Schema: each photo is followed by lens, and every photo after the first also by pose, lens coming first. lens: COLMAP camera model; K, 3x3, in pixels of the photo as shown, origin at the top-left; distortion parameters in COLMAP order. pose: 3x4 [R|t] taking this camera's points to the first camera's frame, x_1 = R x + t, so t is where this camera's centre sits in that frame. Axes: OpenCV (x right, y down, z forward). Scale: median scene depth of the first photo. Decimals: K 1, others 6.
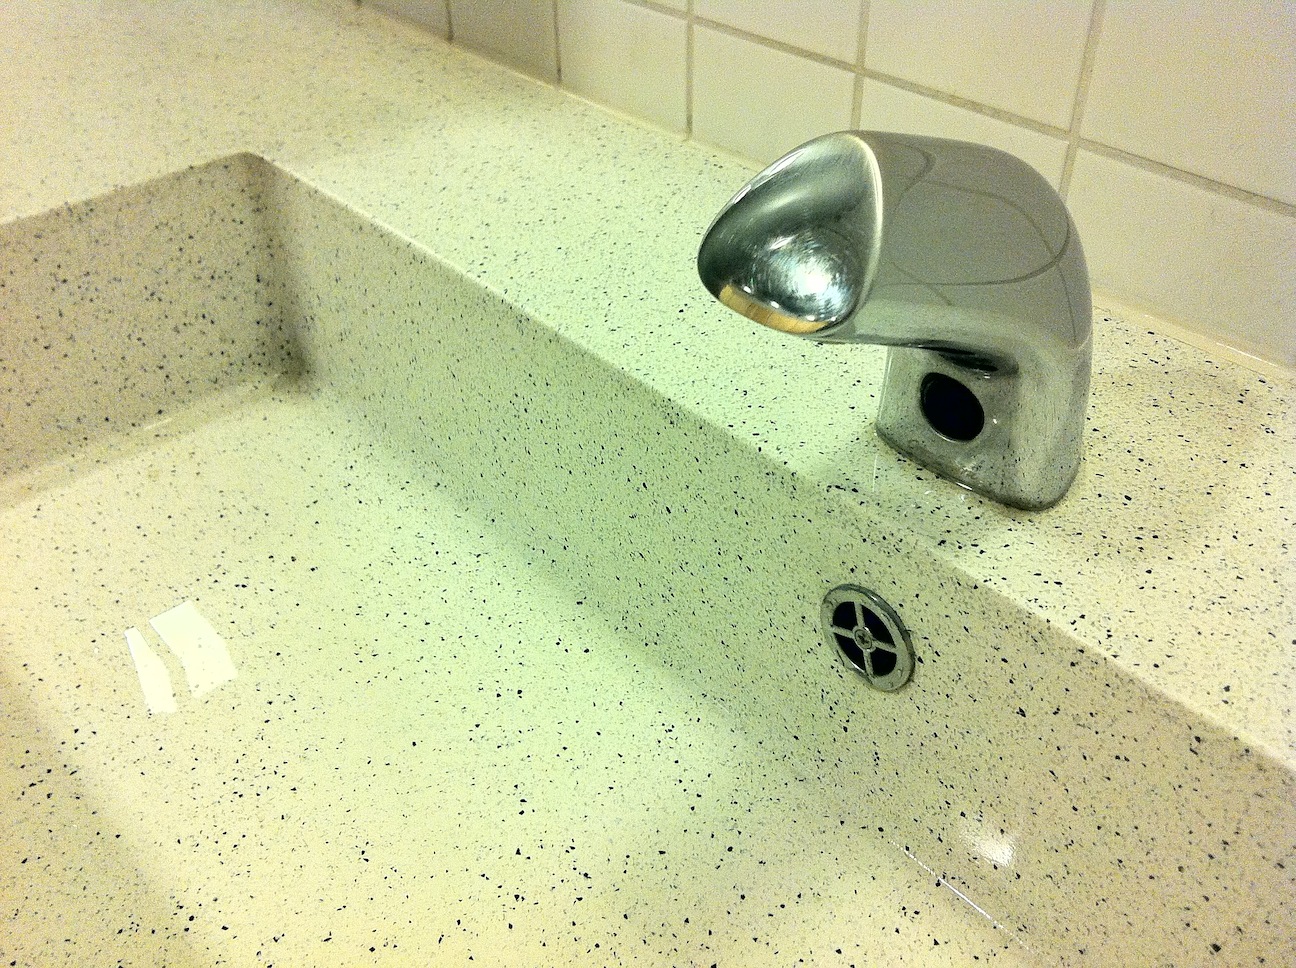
lens RADIAL K [[1215.2, 0, 649.3], [0, 1215.2, 484.2], [0, 0, 1]] dist [0.010673, 0.000000]
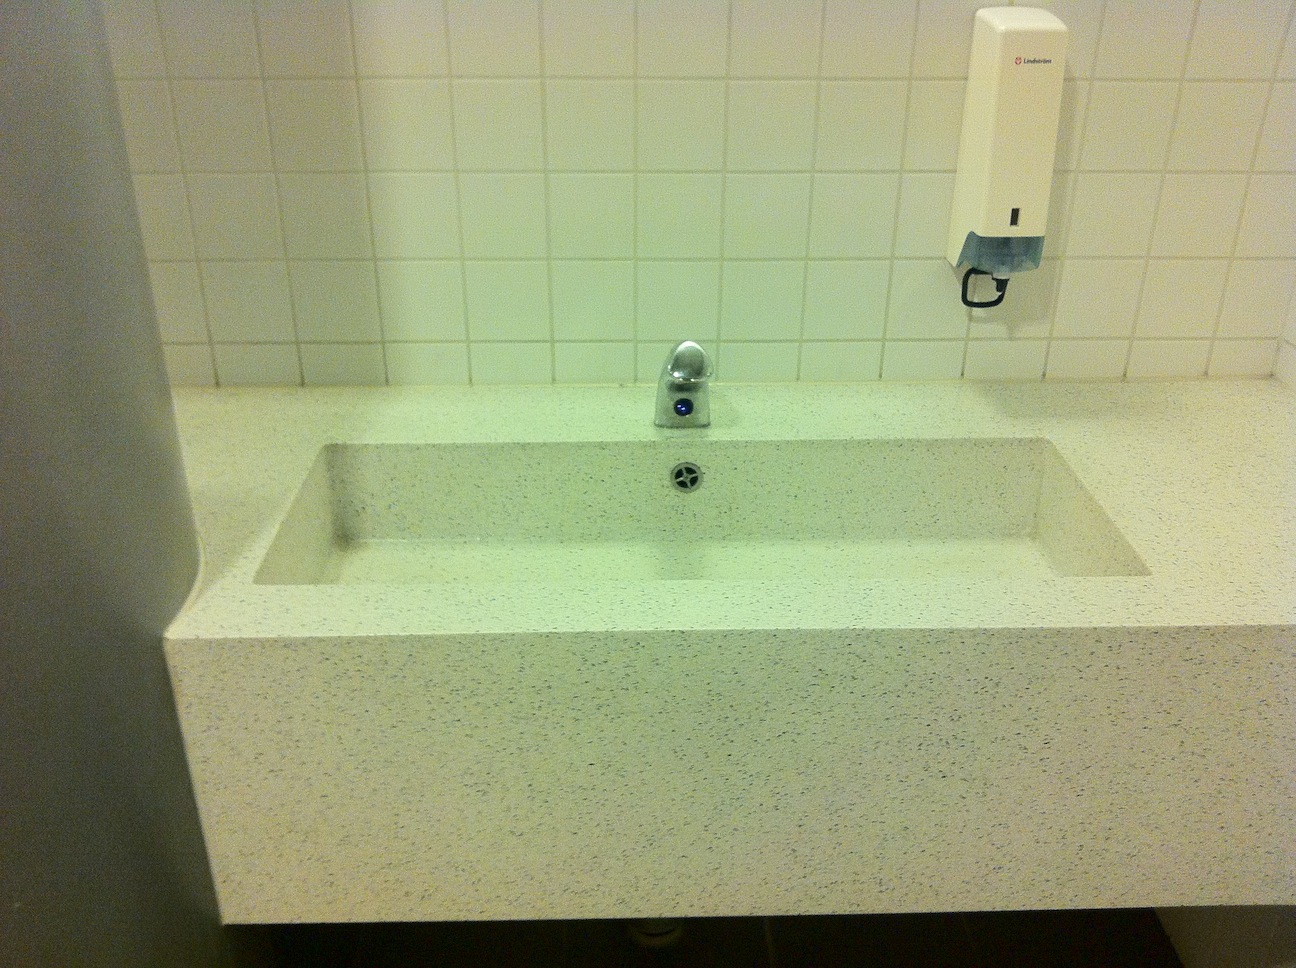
lens RADIAL K [[1215.2, 0, 647.3], [0, 1215.2, 484.8], [0, 0, 1]] dist [0.010673, 0.000000]
pose [[0.639158, -0.319285, 0.699667, -2.009873], [0.453910, 0.891011, -0.008052, 0.103858], [-0.620840, 0.322733, 0.714423, -1.223690]]
